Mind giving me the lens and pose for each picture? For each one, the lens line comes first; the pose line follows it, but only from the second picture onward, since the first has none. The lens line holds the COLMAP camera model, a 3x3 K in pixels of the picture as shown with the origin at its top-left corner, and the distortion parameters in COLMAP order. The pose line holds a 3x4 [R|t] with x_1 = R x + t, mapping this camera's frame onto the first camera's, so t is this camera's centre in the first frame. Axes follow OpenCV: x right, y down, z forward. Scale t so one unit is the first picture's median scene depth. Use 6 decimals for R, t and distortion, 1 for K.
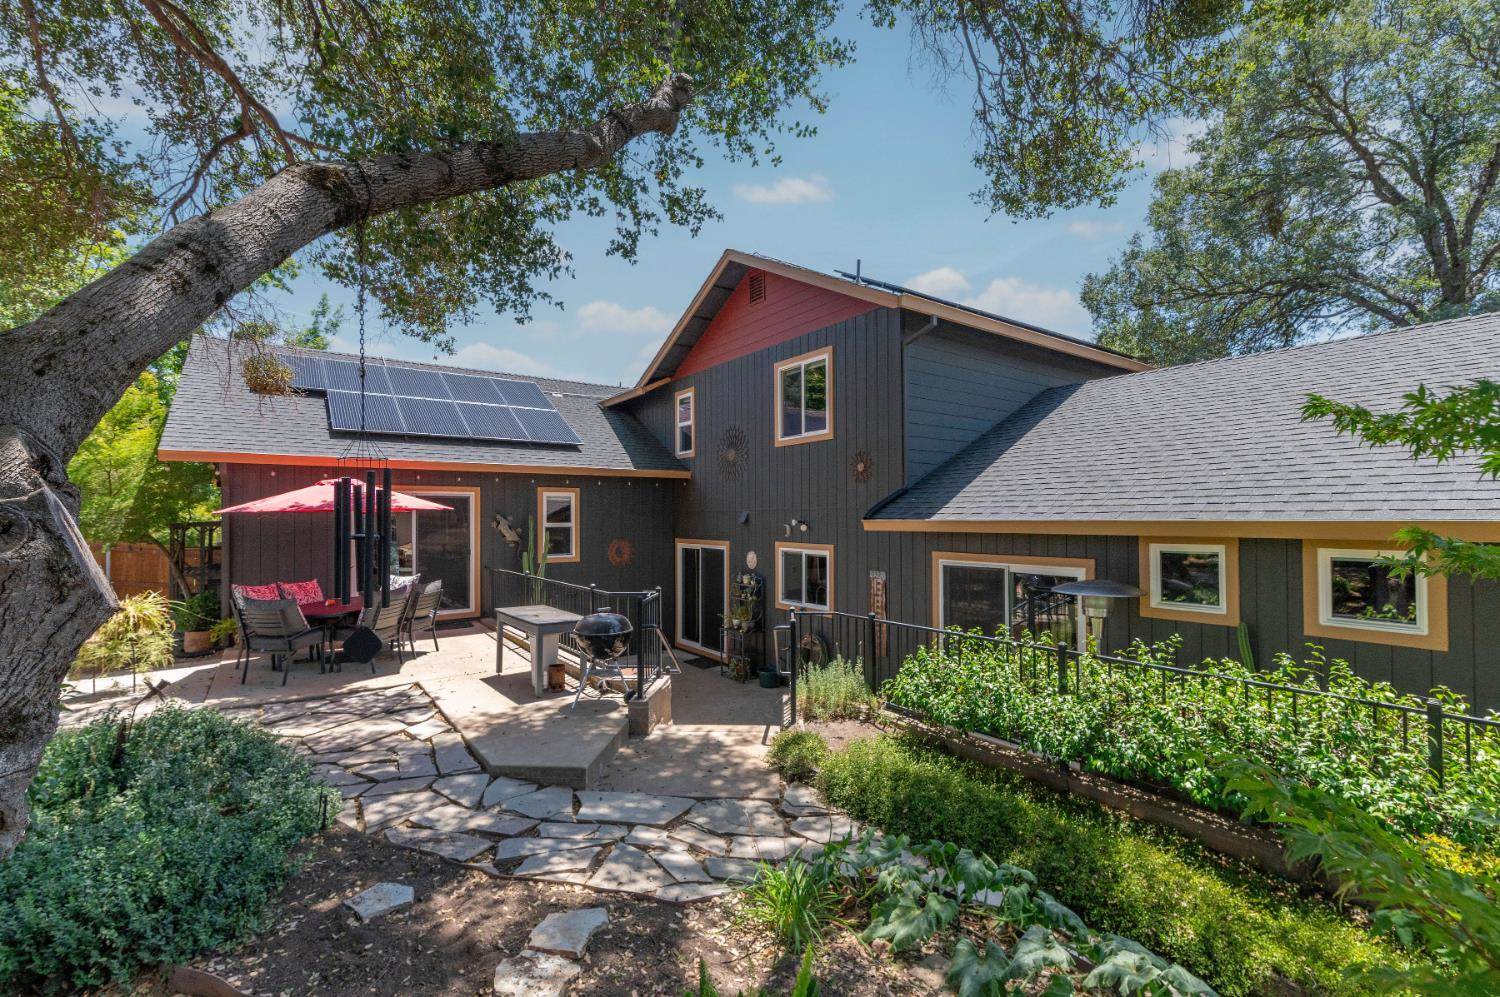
lens RADIAL K [[650.3, 0, 750.0], [0, 650.3, 498.5], [0, 0, 1]] dist [0.002435, -0.000006]
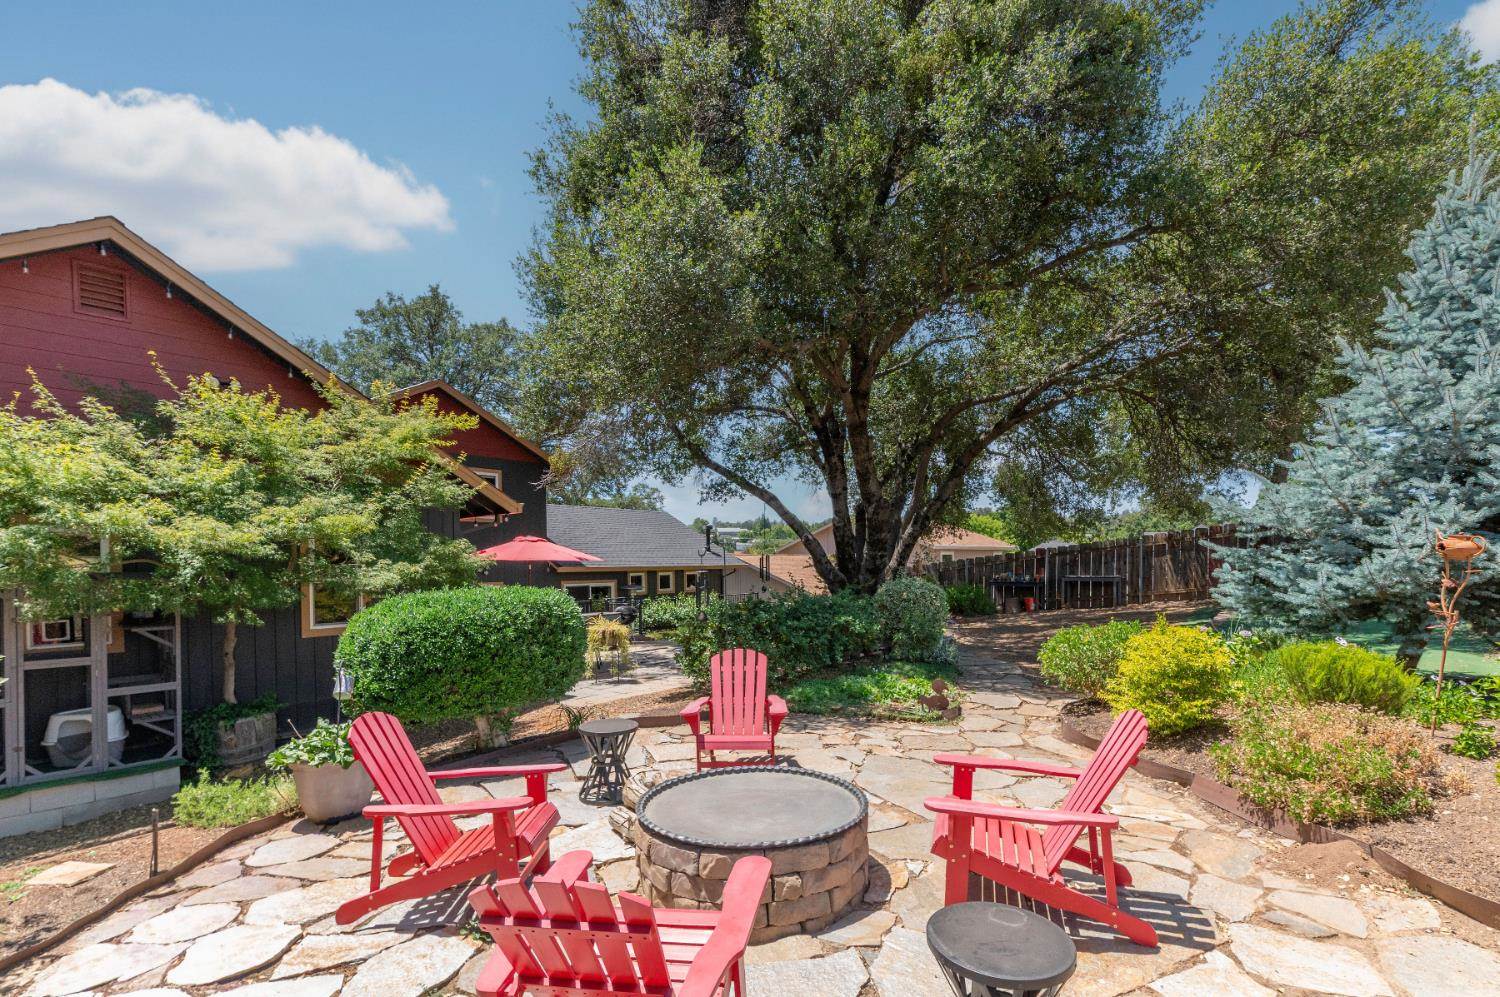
lens RADIAL K [[674.7, 0, 757.2], [0, 674.7, 578.2], [0, 0, 1]] dist [0.004342, -0.000395]
pose [[-0.235065, -0.011611, 0.971910, -1.822435], [-0.007916, 0.999918, 0.010031, 0.034636], [-0.971947, -0.005336, -0.235138, 0.744655]]
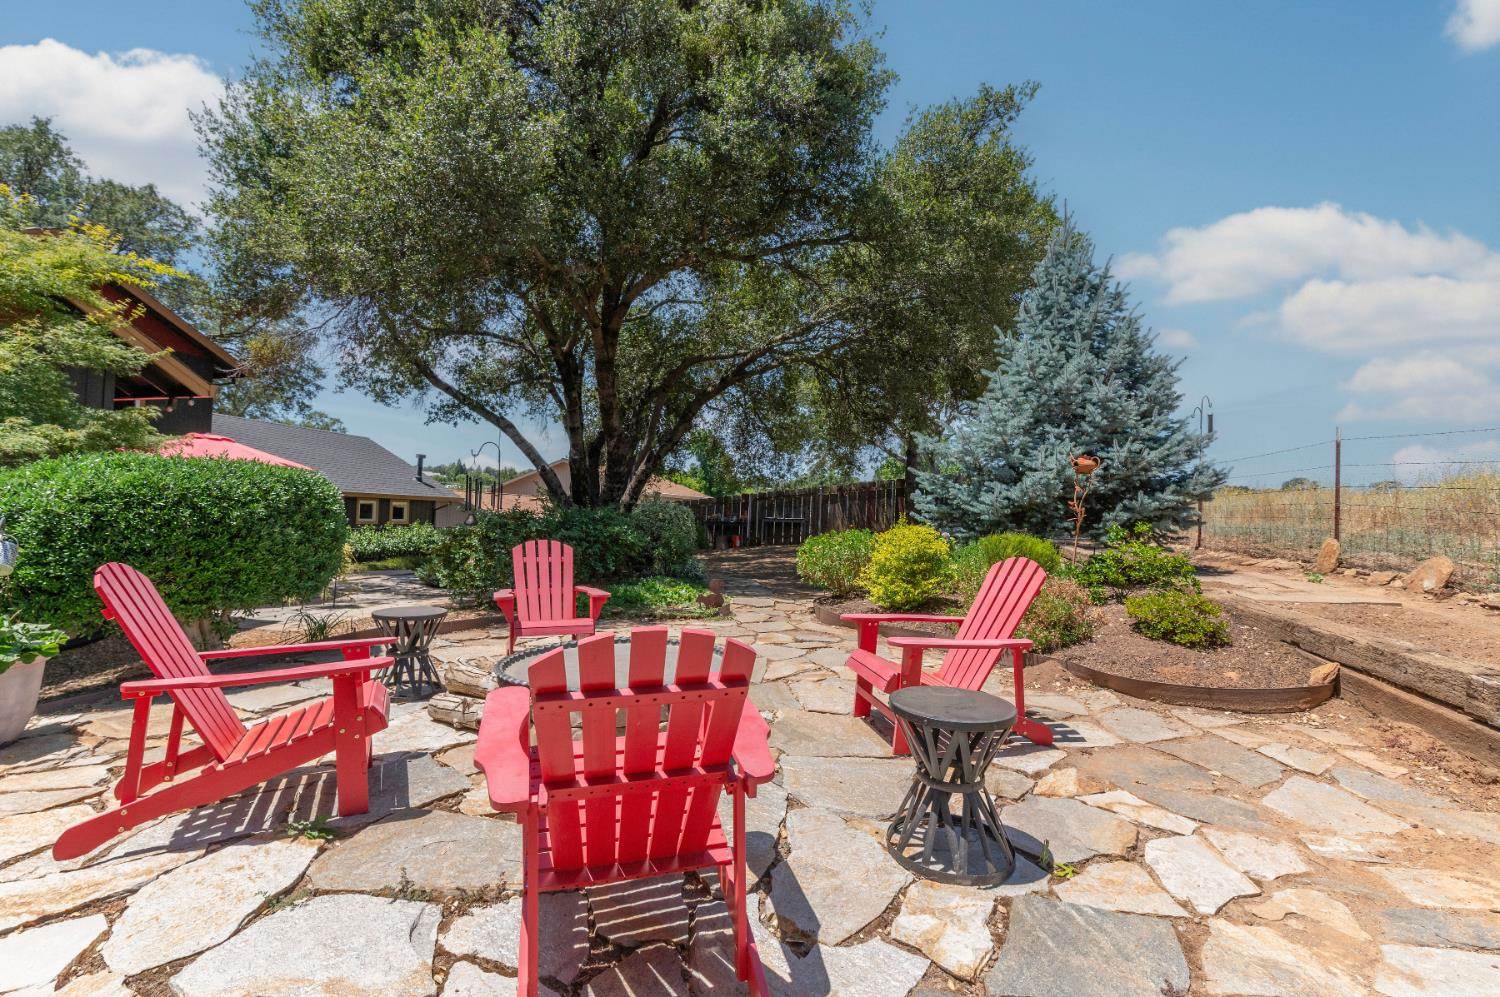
lens RADIAL K [[630.1, 0, 750.0], [0, 630.1, 498.5], [0, 0, 1]] dist [0.001059, -0.000116]
pose [[-0.631863, 0.015639, 0.774923, -1.768850], [-0.036692, 0.998072, -0.050061, 0.086951], [-0.774211, -0.060065, -0.630070, 0.820782]]
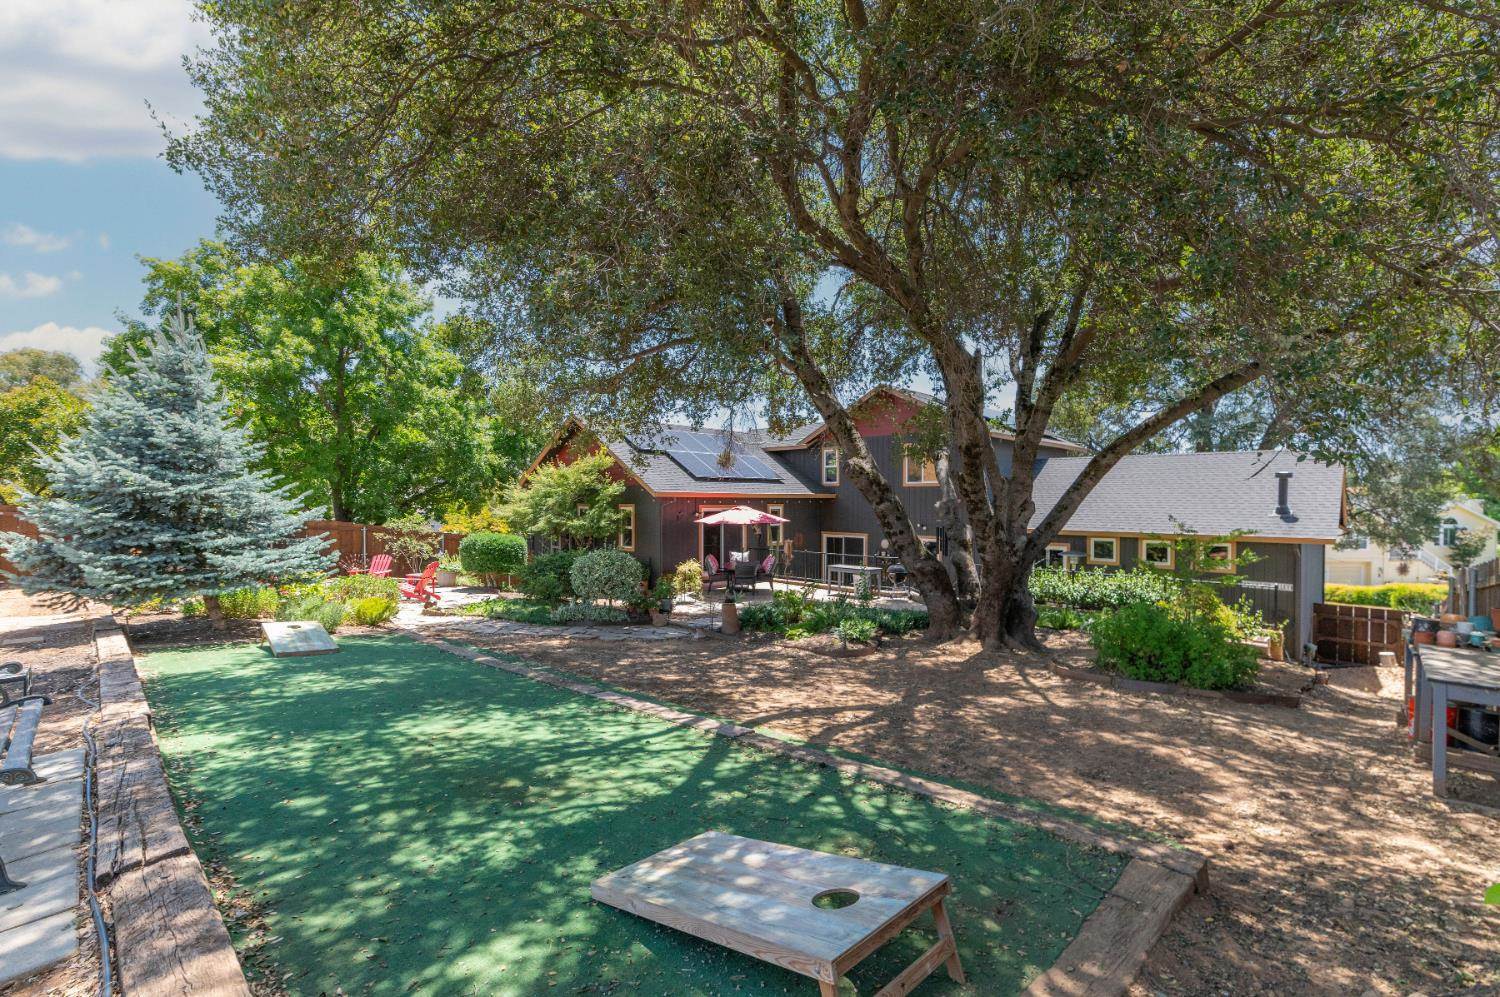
lens RADIAL K [[648.1, 0, 757.8], [0, 648.1, 507.1], [0, 0, 1]] dist [0.001501, 0.000284]
pose [[0.984685, 0.007303, 0.174191, -0.815373], [-0.014293, 0.999141, 0.038909, -0.096408], [-0.173757, -0.040802, 0.983943, -0.948280]]
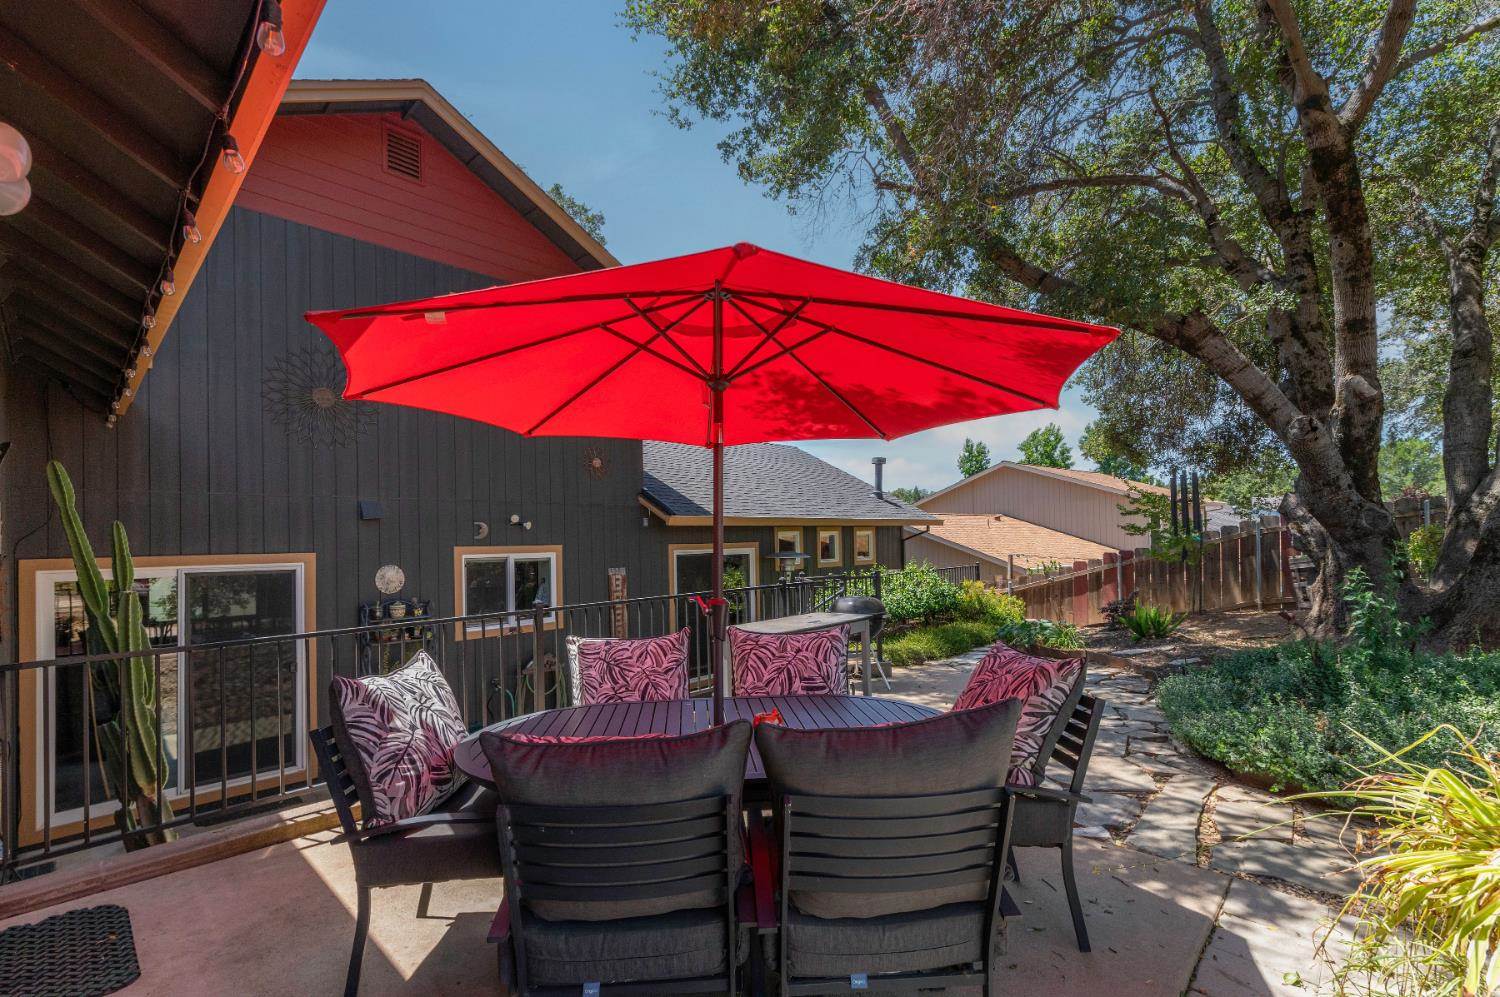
lens RADIAL K [[655.7, 0, 742.5], [0, 655.7, 529.8], [0, 0, 1]] dist [0.000517, -0.000201]
pose [[-0.164989, 0.025649, 0.985962, -0.782280], [-0.004013, 0.999636, -0.026676, 0.072485], [-0.986287, -0.008358, -0.164826, 0.894693]]
